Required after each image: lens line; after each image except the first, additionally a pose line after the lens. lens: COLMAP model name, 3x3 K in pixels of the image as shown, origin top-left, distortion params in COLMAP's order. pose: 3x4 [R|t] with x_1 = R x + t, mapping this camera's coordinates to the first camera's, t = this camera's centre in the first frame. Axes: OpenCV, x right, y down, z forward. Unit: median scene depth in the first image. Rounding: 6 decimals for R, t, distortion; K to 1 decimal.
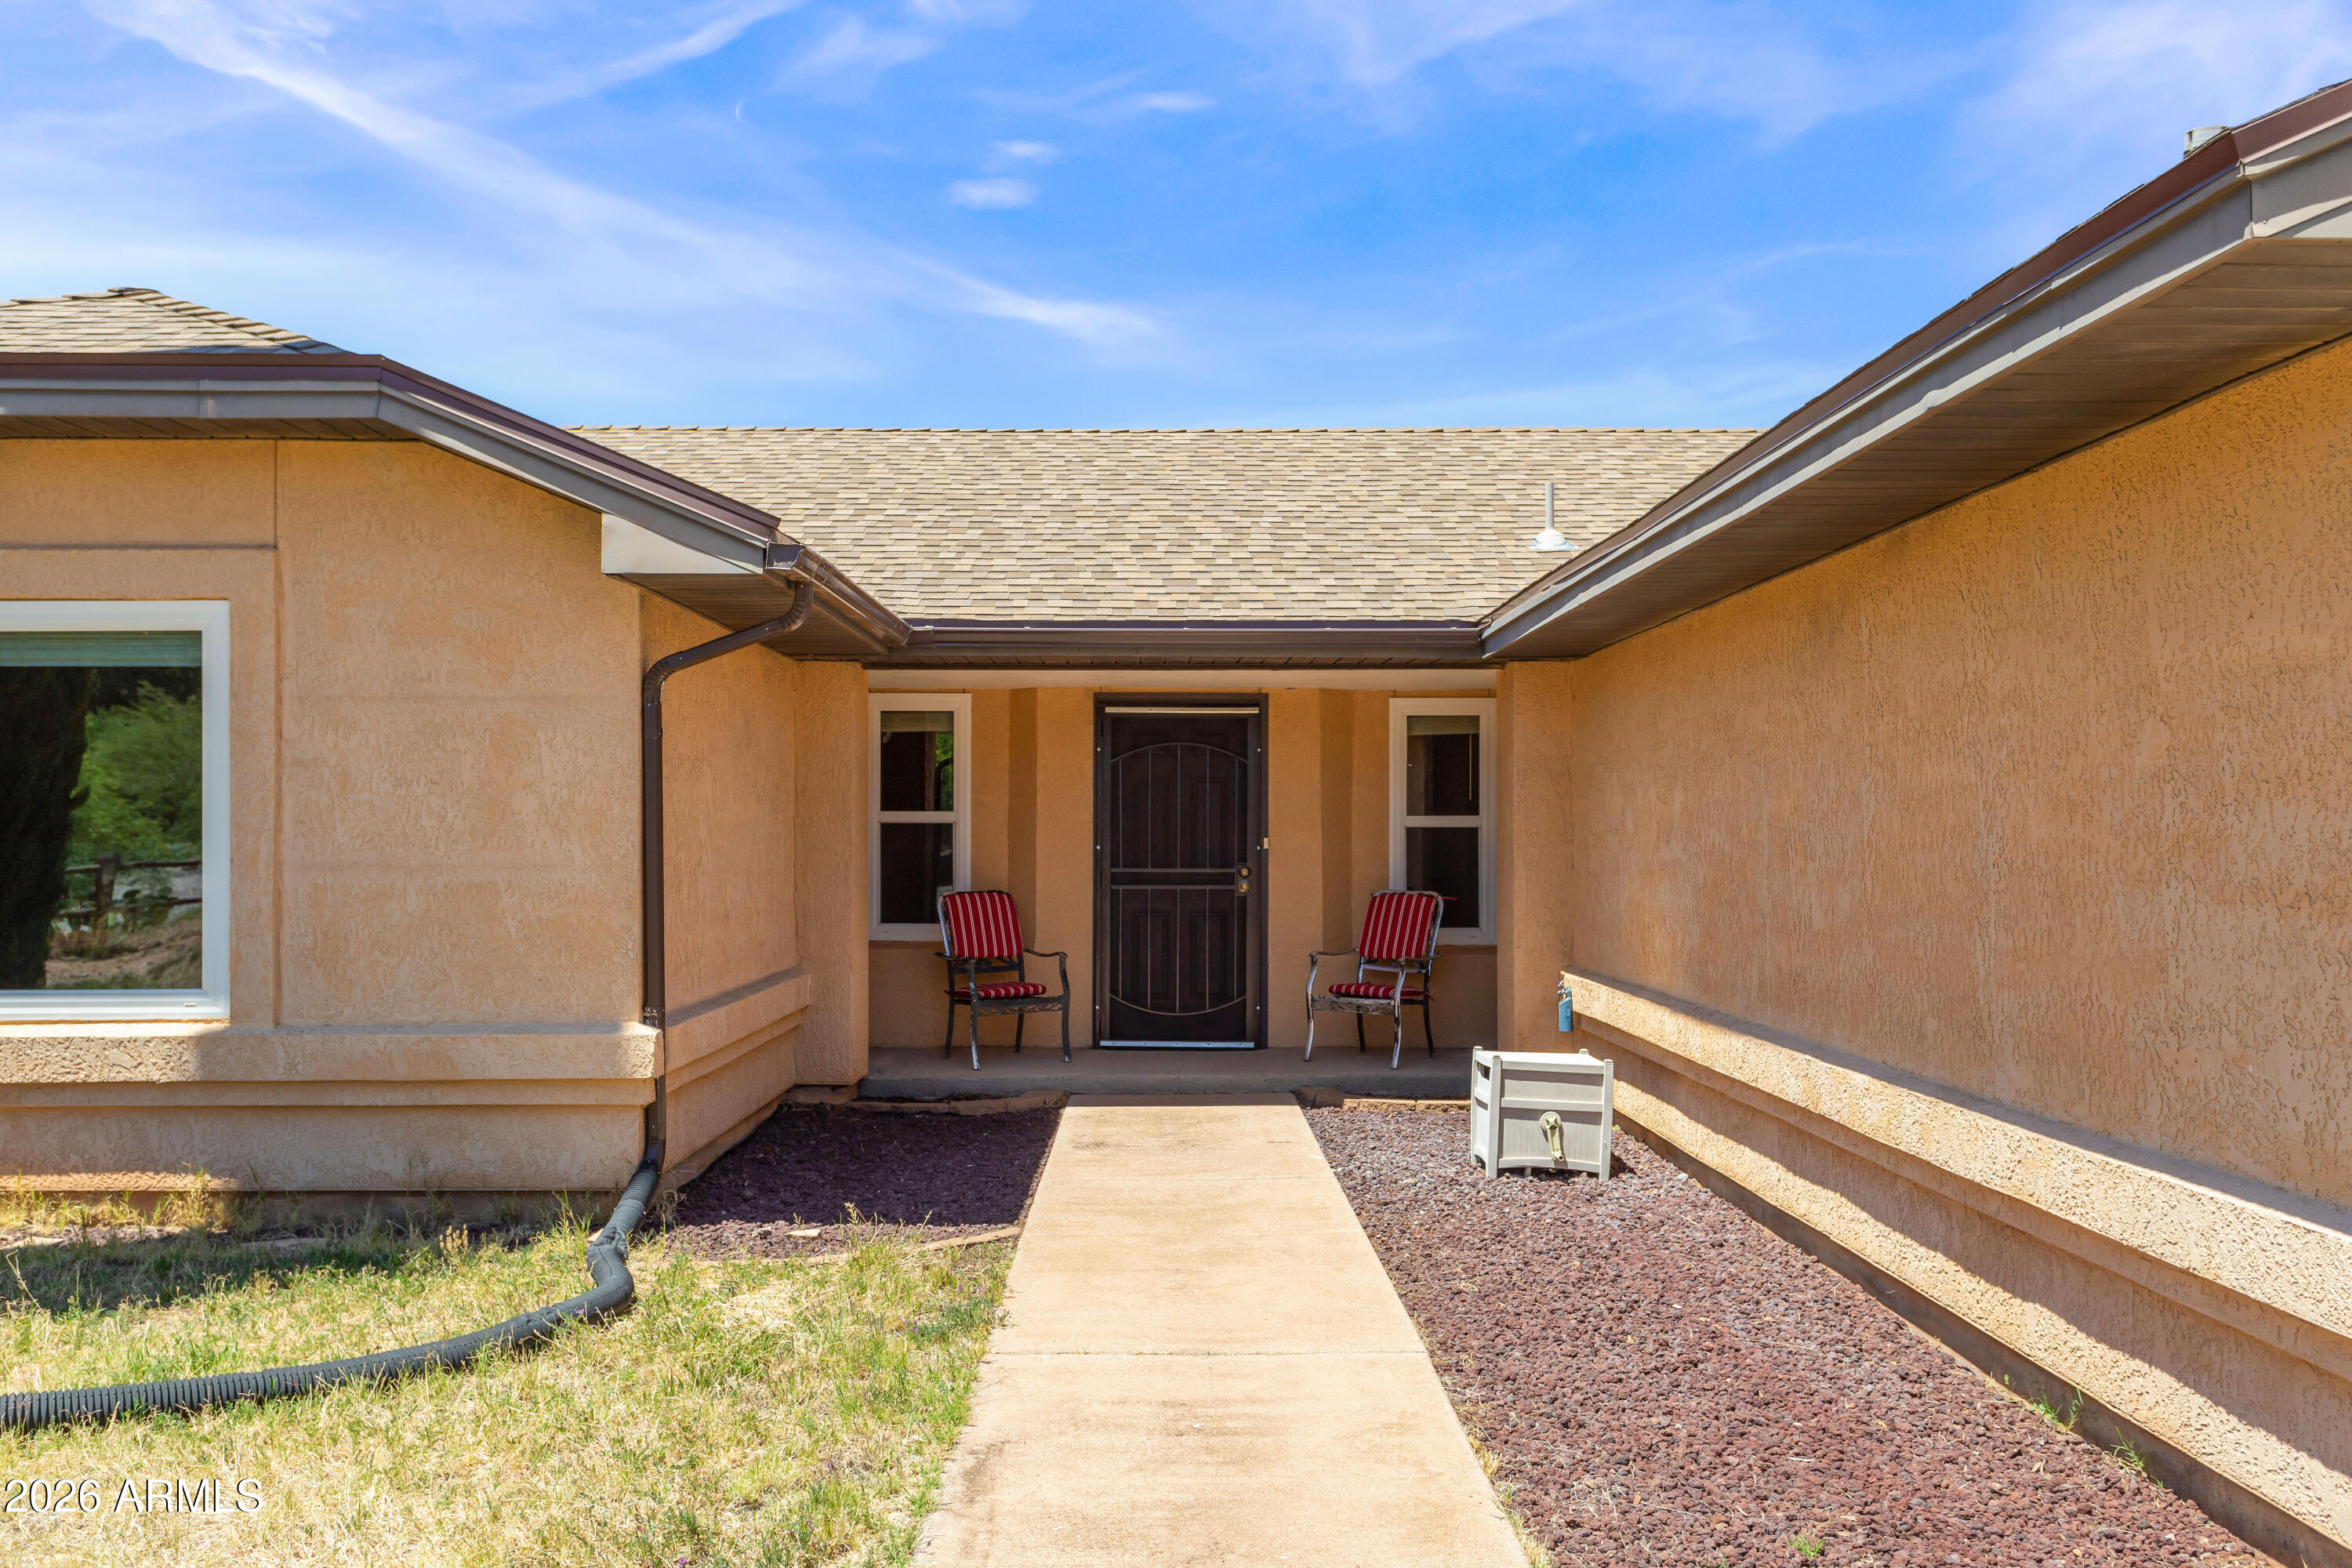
lens RADIAL K [[2043.2, 0, 1172.1], [0, 2043.2, 796.5], [0, 0, 1]] dist [-0.002494, 0.002410]
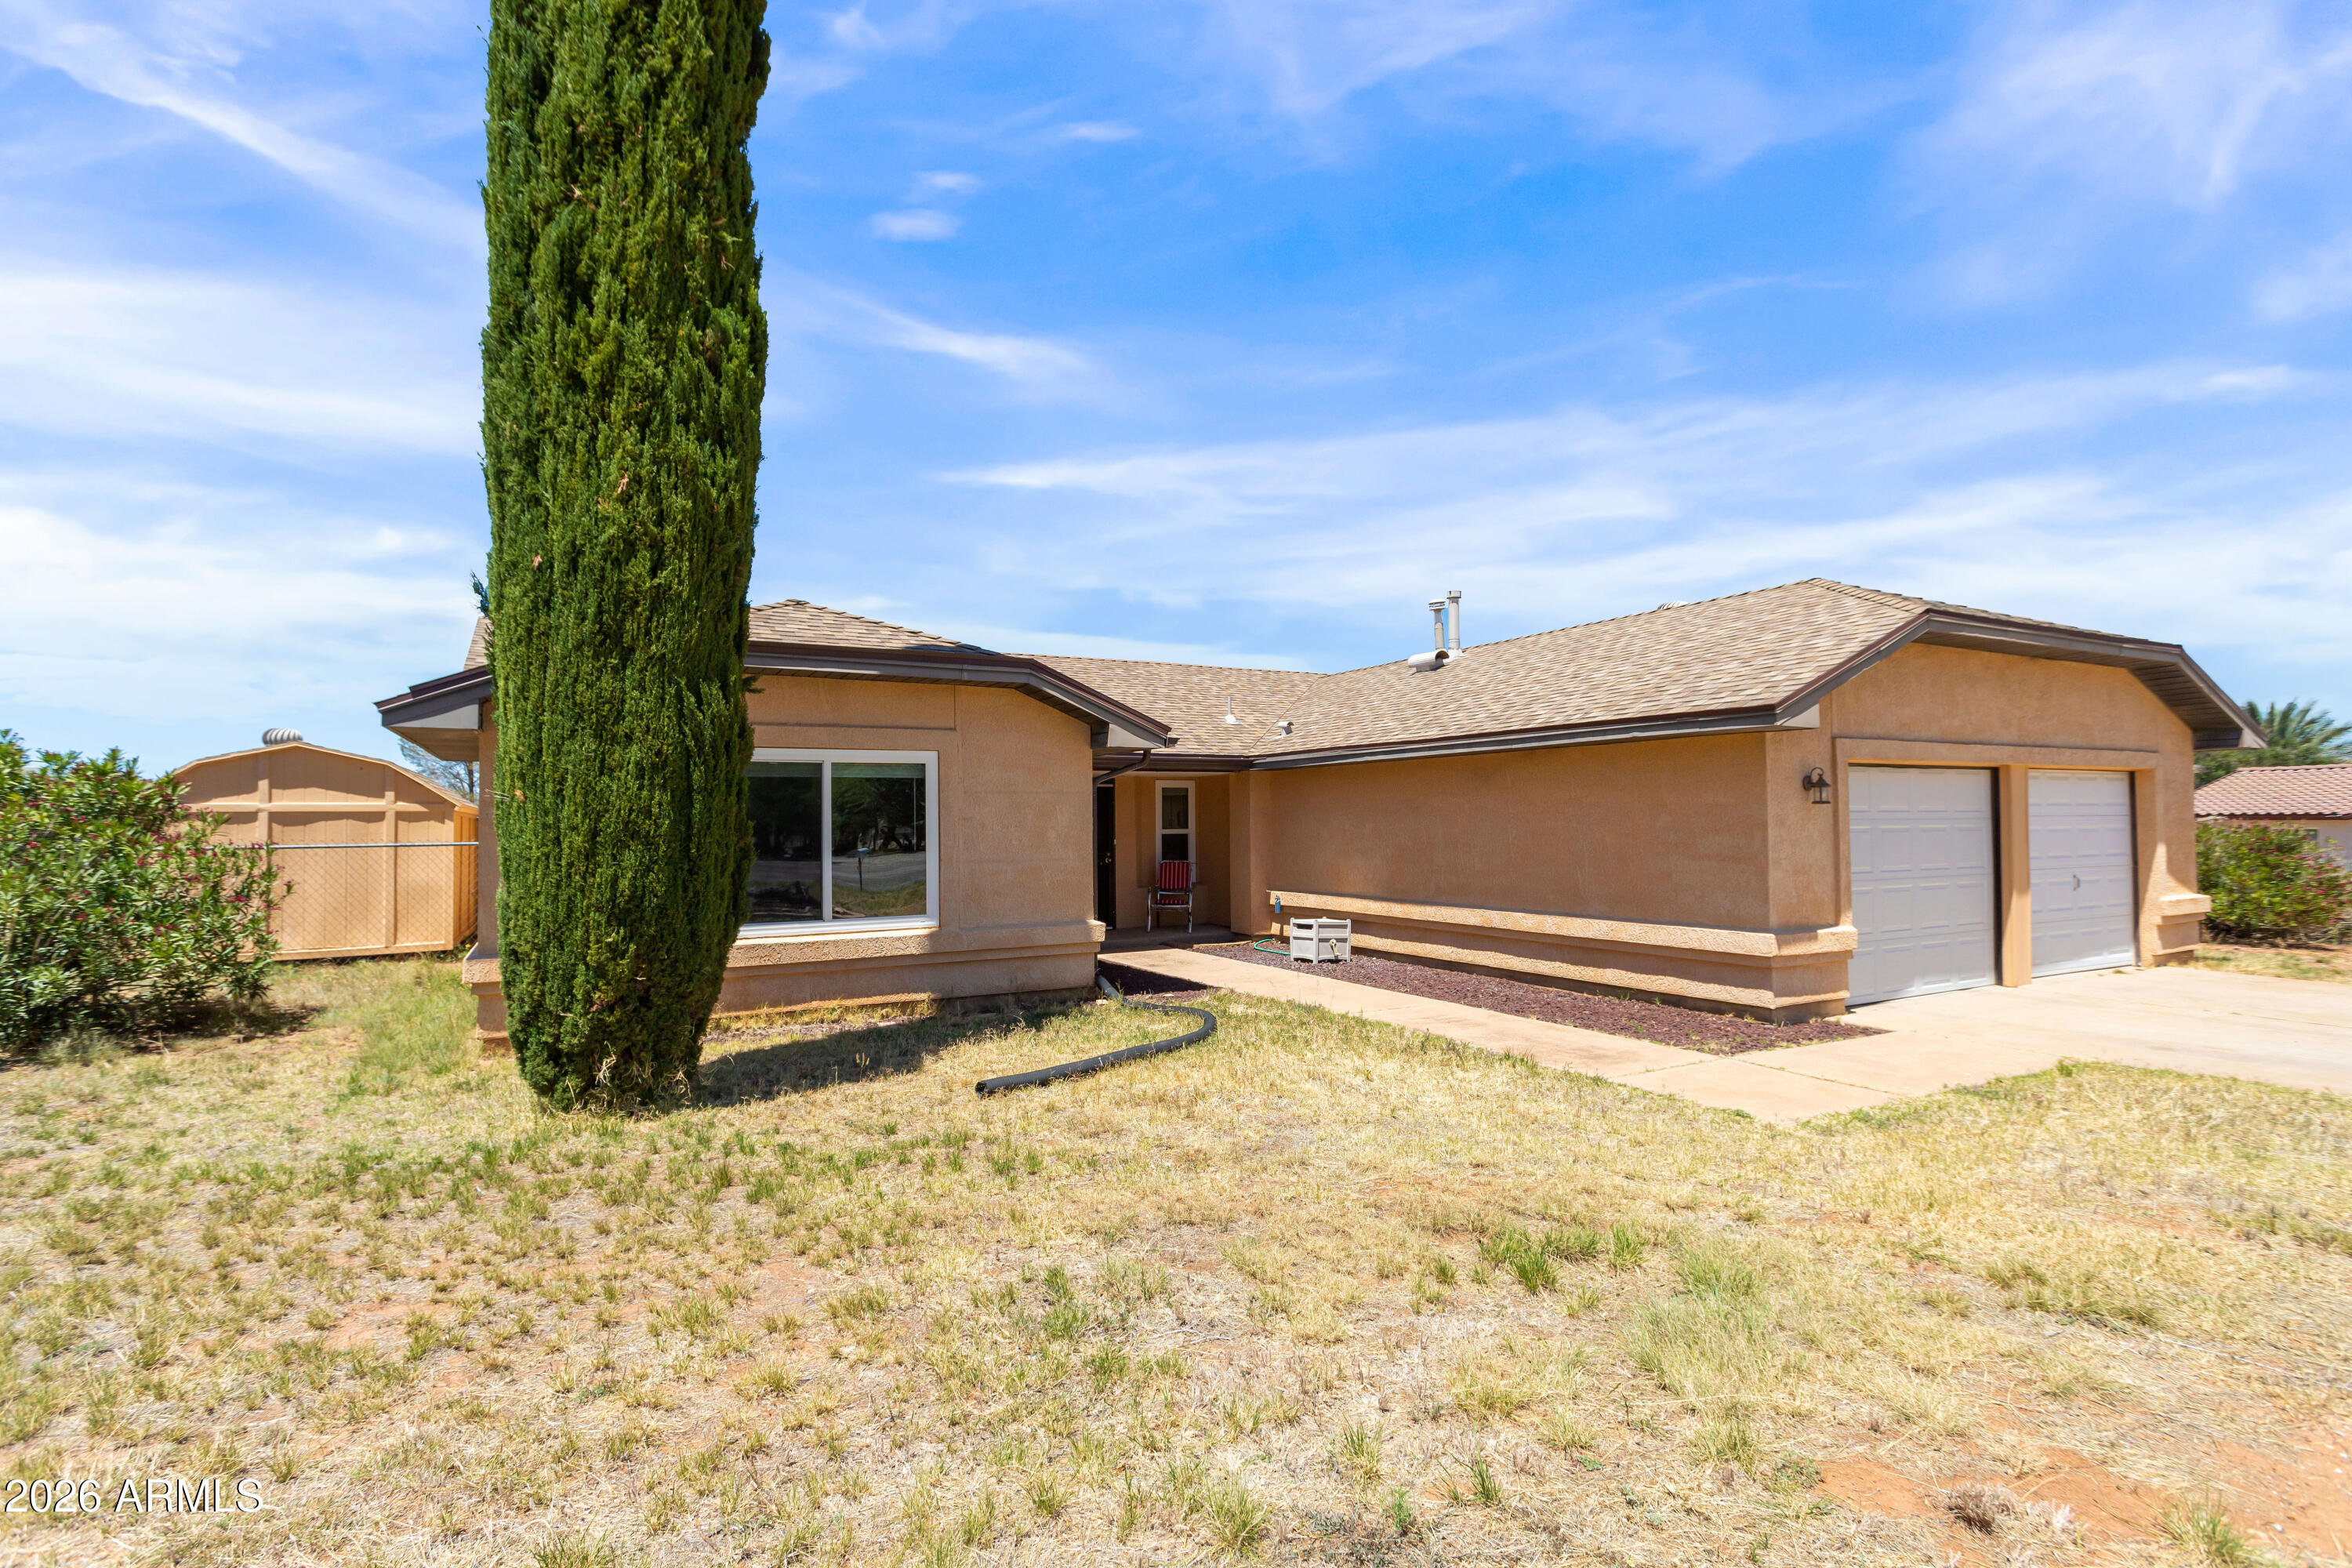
lens RADIAL K [[1134.5, 0, 1179.6], [0, 1134.5, 790.1], [0, 0, 1]] dist [0.003317, 0.003418]
pose [[0.879137, 0.006339, 0.476527, -0.630662], [-0.000398, 0.999921, -0.012569, -0.025425], [-0.476569, 0.010860, 0.879070, -0.225154]]
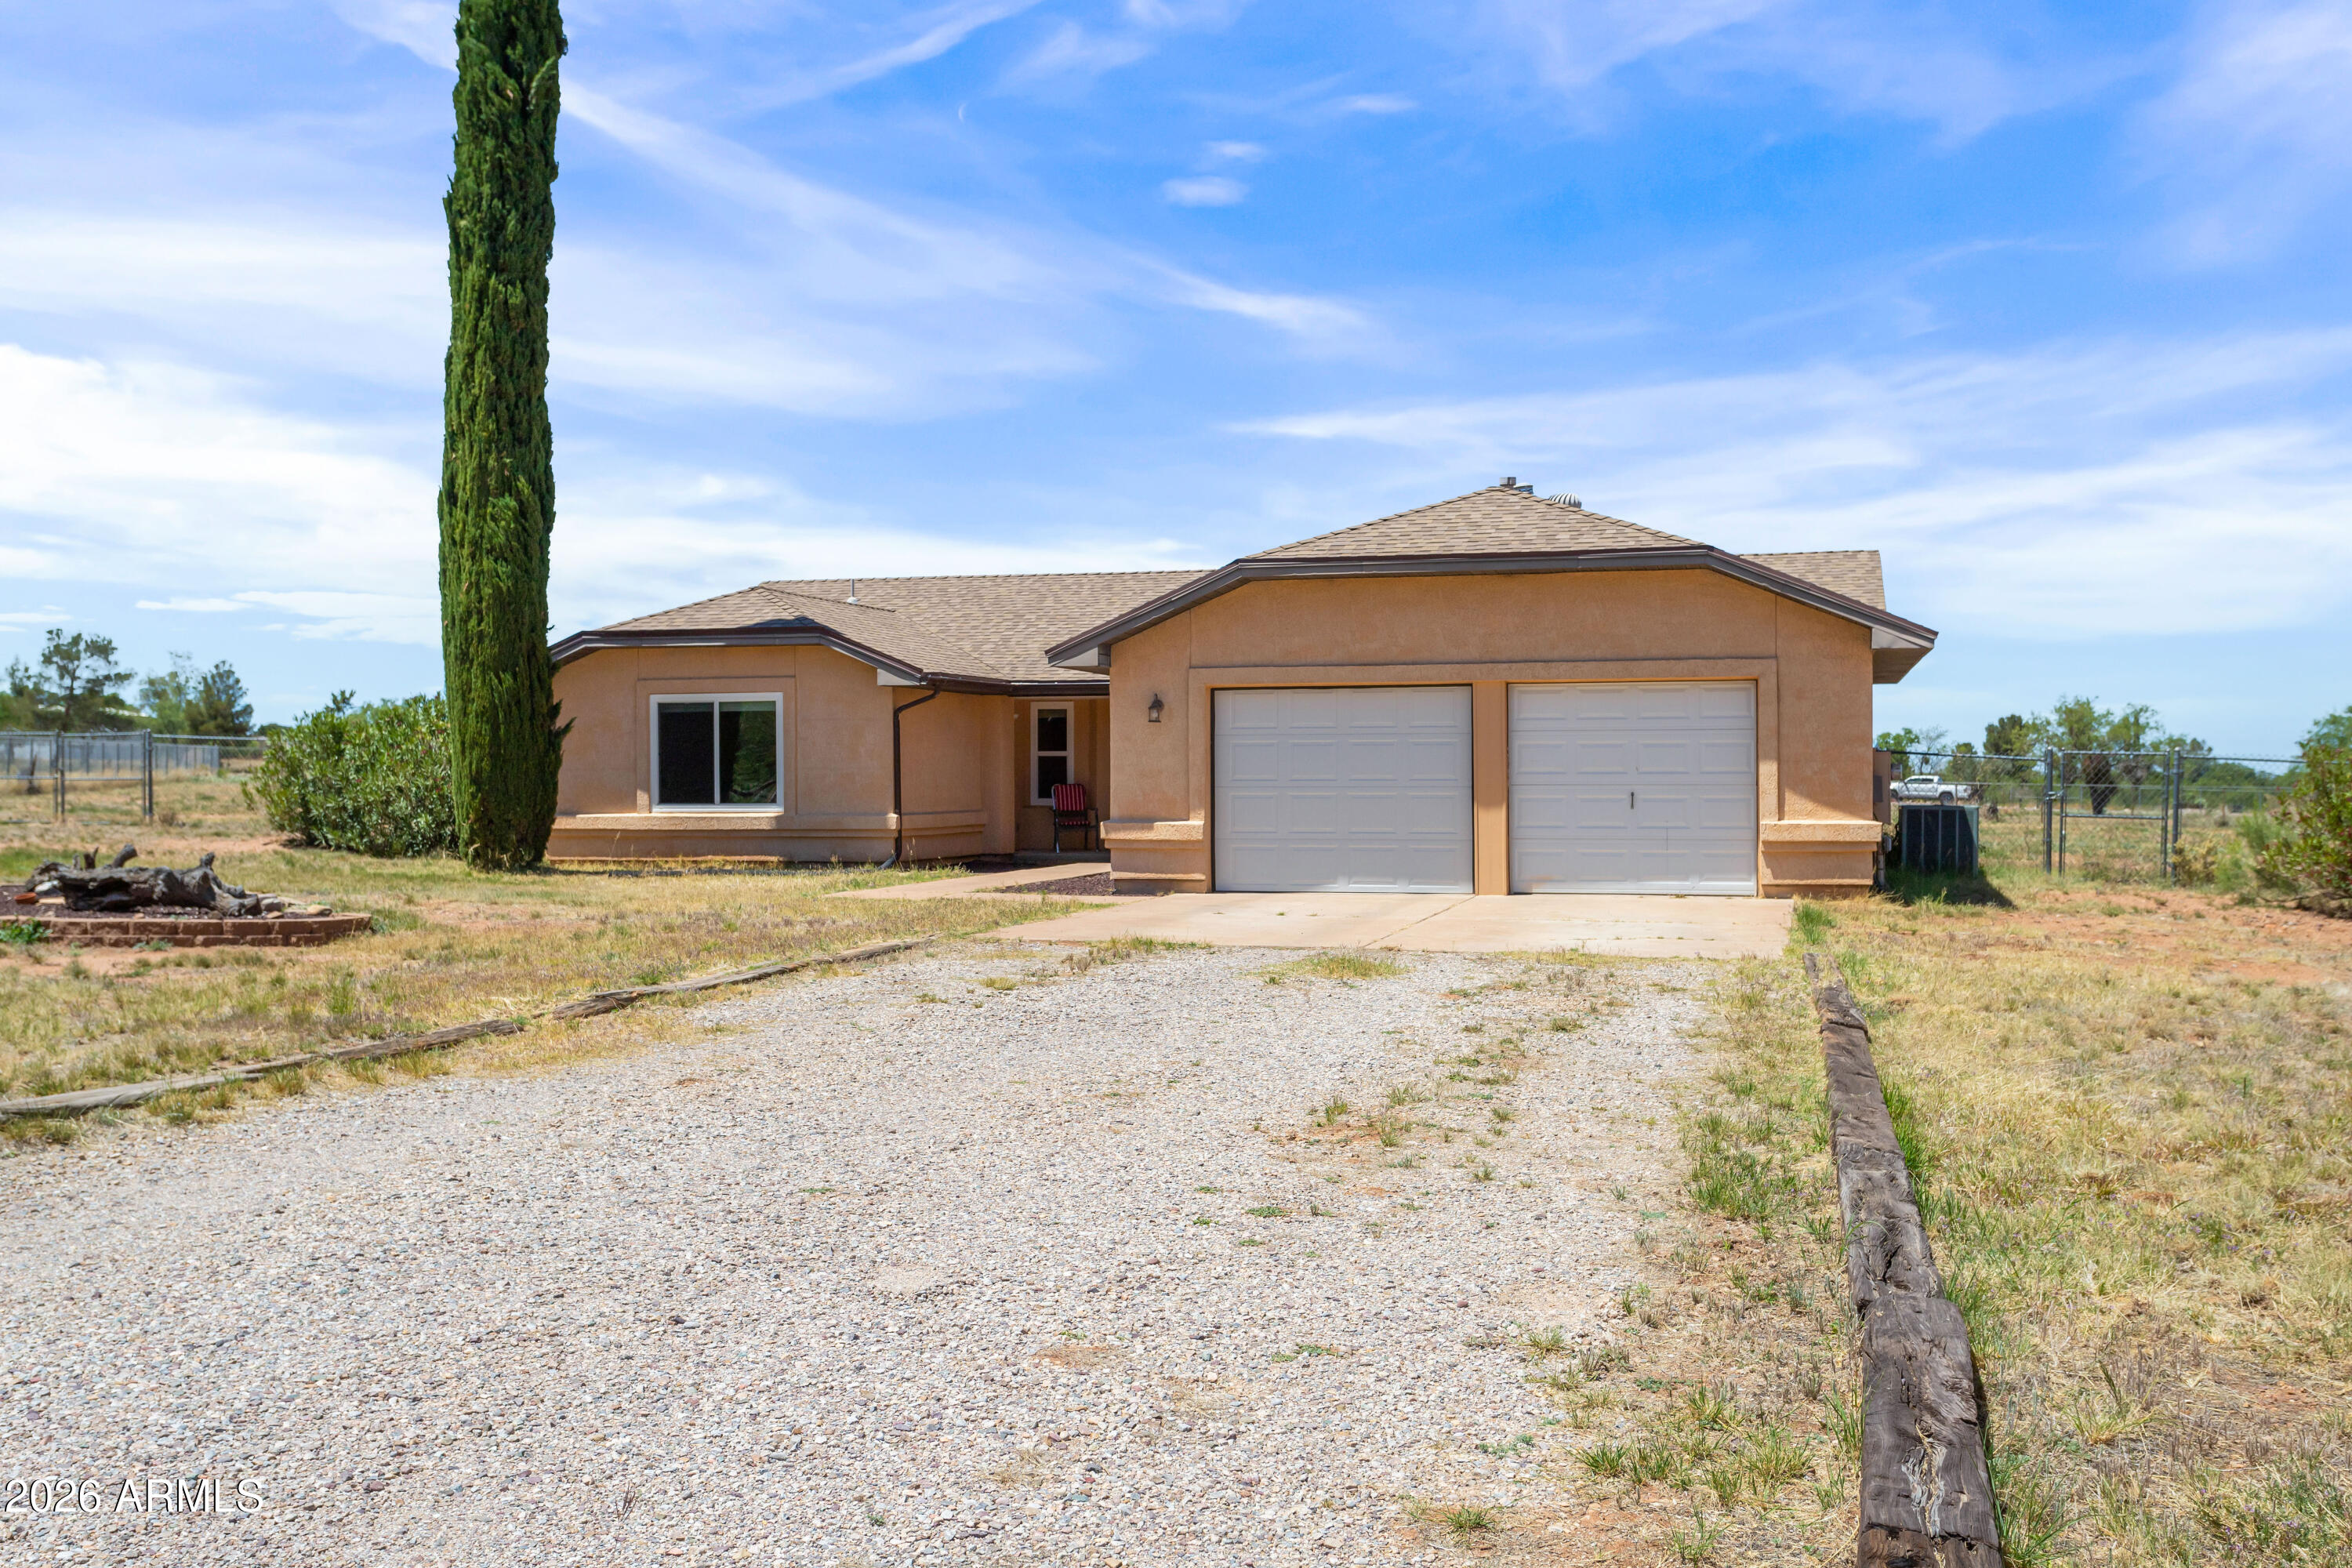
lens RADIAL K [[2297.6, 0, 1160.1], [0, 2297.6, 780.7], [0, 0, 1]] dist [0.025155, 0.000000]
pose [[0.960970, -0.001630, -0.276649, 0.929737], [0.007206, 0.999791, 0.019139, -0.011481], [0.276560, -0.020385, 0.960780, -1.941644]]
